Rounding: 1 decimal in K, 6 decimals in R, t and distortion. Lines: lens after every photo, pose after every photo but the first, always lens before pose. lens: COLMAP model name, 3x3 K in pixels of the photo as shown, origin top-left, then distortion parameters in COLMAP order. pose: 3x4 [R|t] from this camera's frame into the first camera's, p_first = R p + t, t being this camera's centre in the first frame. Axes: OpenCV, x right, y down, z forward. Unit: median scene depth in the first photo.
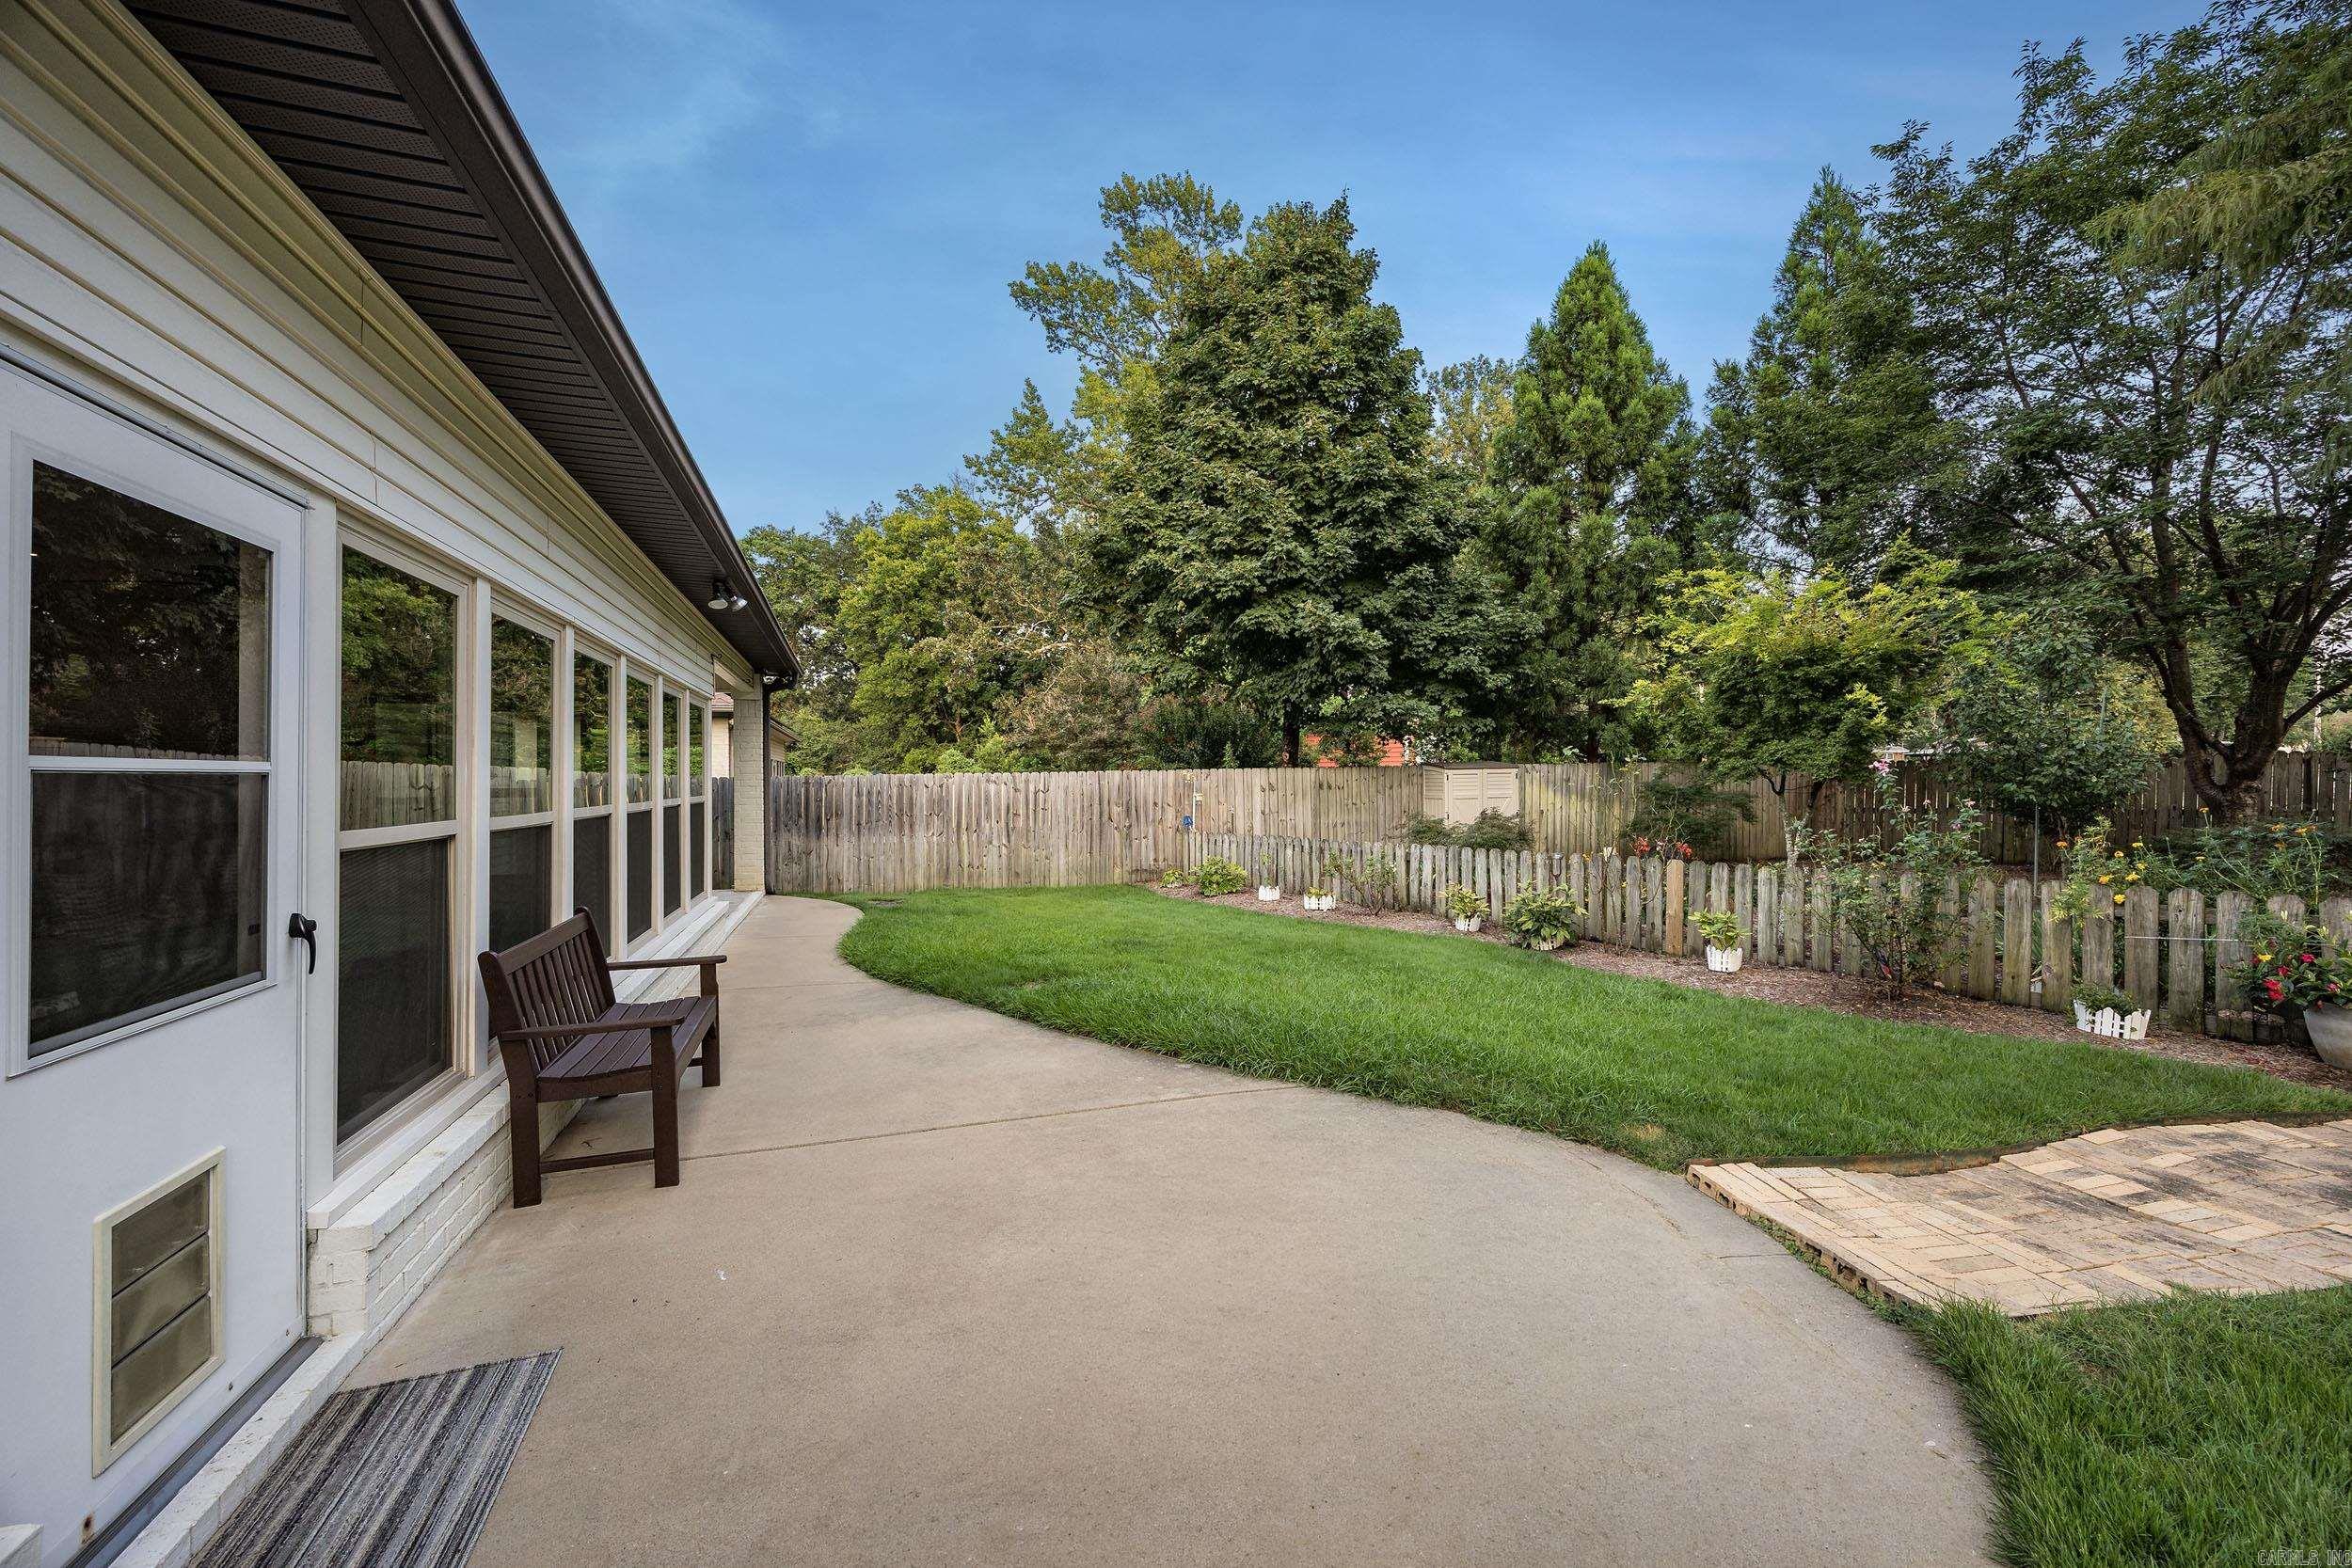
lens RADIAL K [[904.4, 0, 1176.0], [0, 904.4, 784.0], [0, 0, 1]] dist [-0.000450, -0.000007]
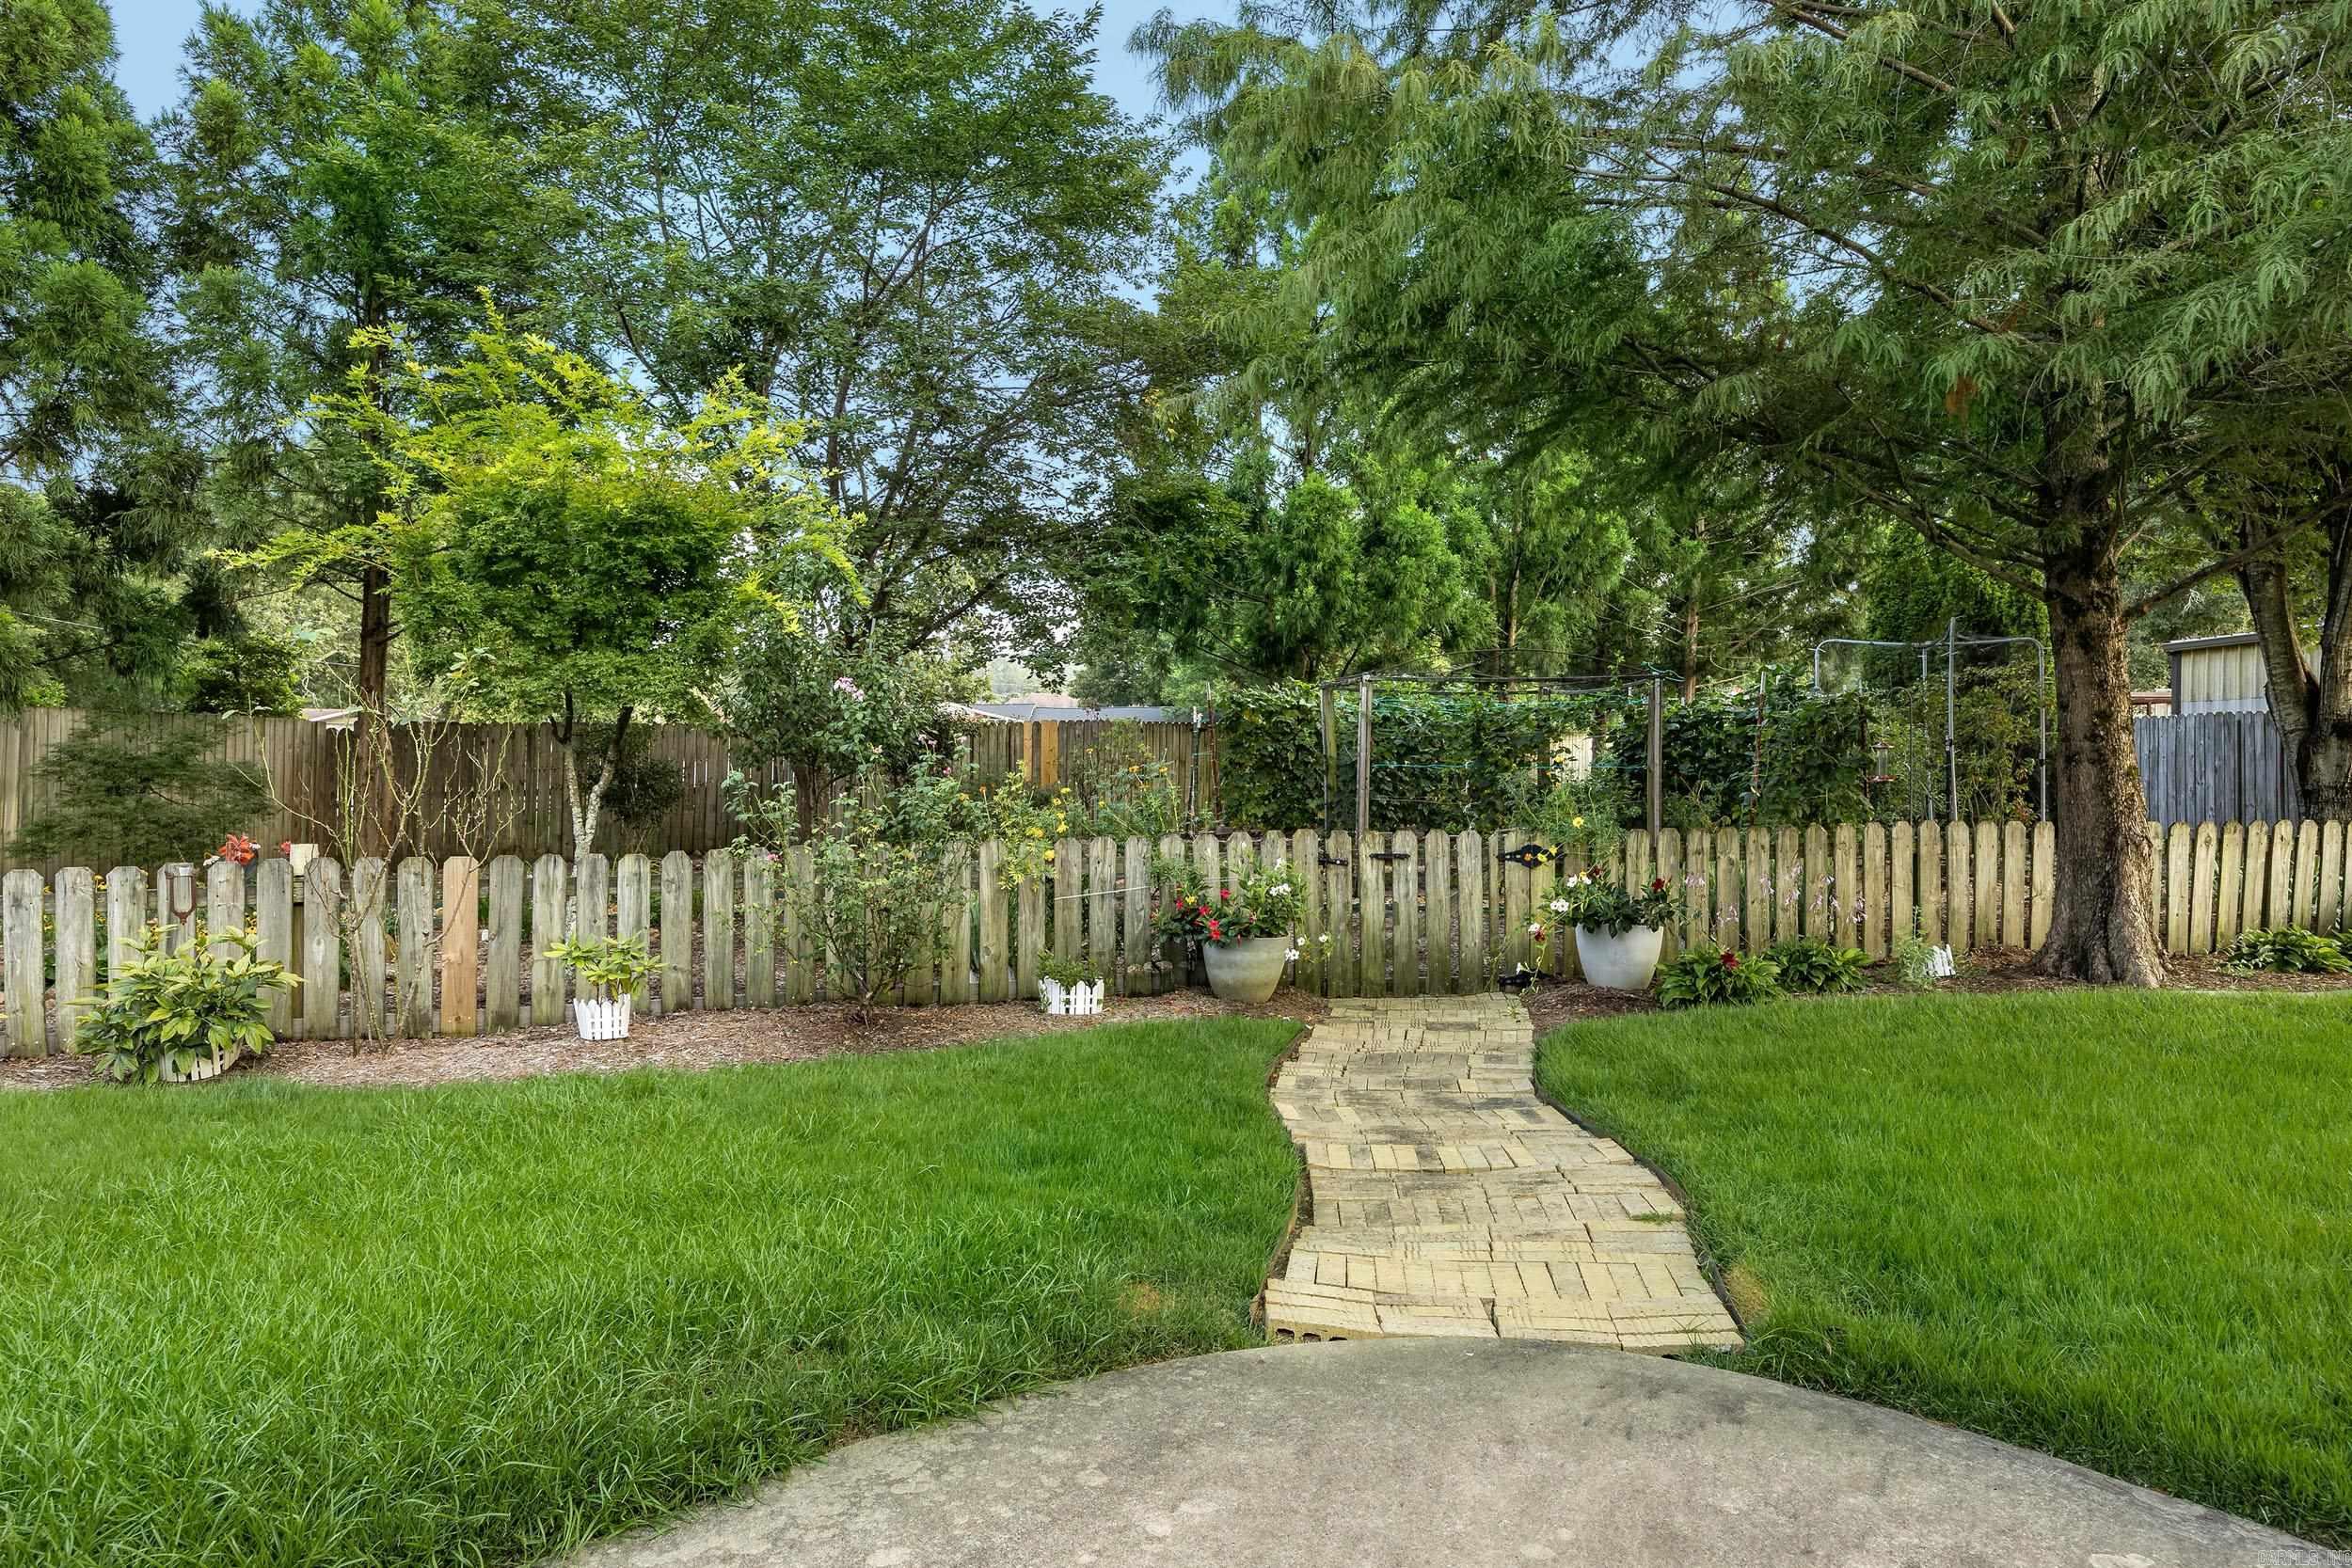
lens RADIAL K [[1387.9, 0, 1176.0], [0, 1387.9, 784.0], [0, 0, 1]] dist [0.001727, 0.000289]
pose [[0.280551, -0.004893, 0.959827, -0.181008], [0.003829, 0.999985, 0.003979, 0.058246], [-0.959832, 0.002559, 0.280565, 0.541090]]
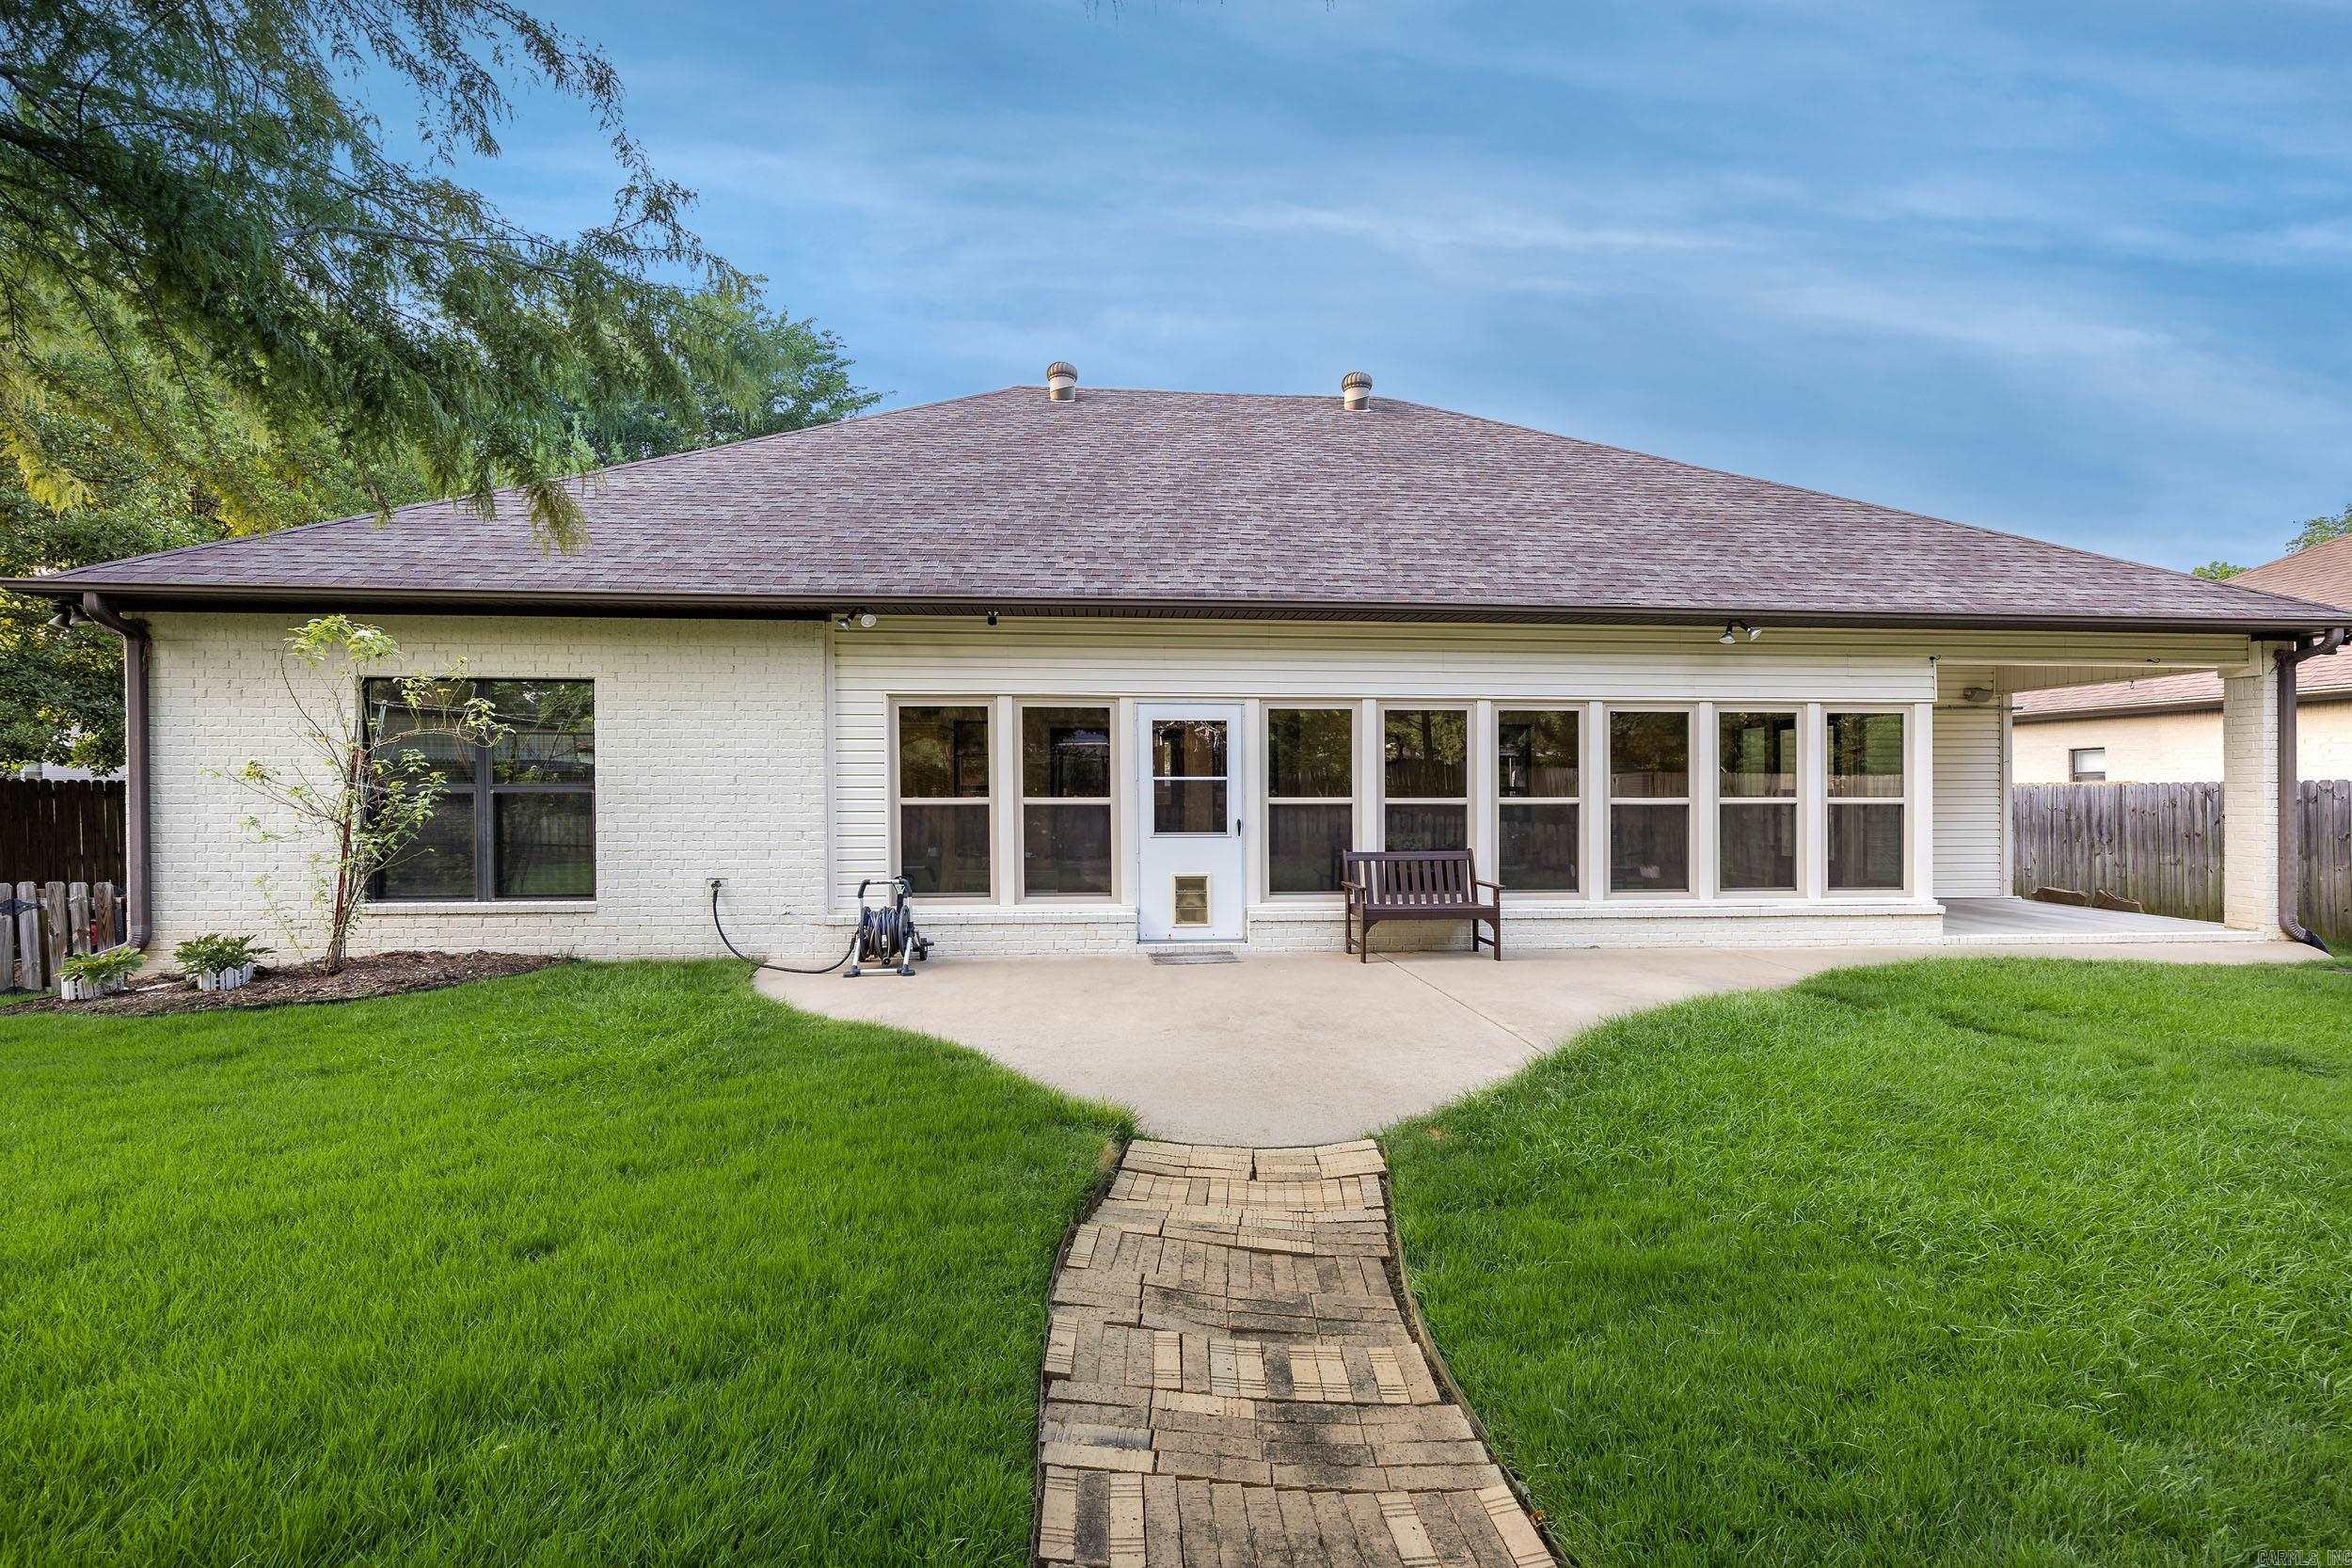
lens RADIAL K [[904.4, 0, 1176.0], [0, 904.4, 784.0], [0, 0, 1]] dist [-0.000450, -0.000007]
pose [[-0.227232, -0.006273, -0.973820, 1.113108], [-0.009088, 0.999949, -0.004320, 0.010529], [0.973798, 0.007868, -0.227278, 0.682742]]
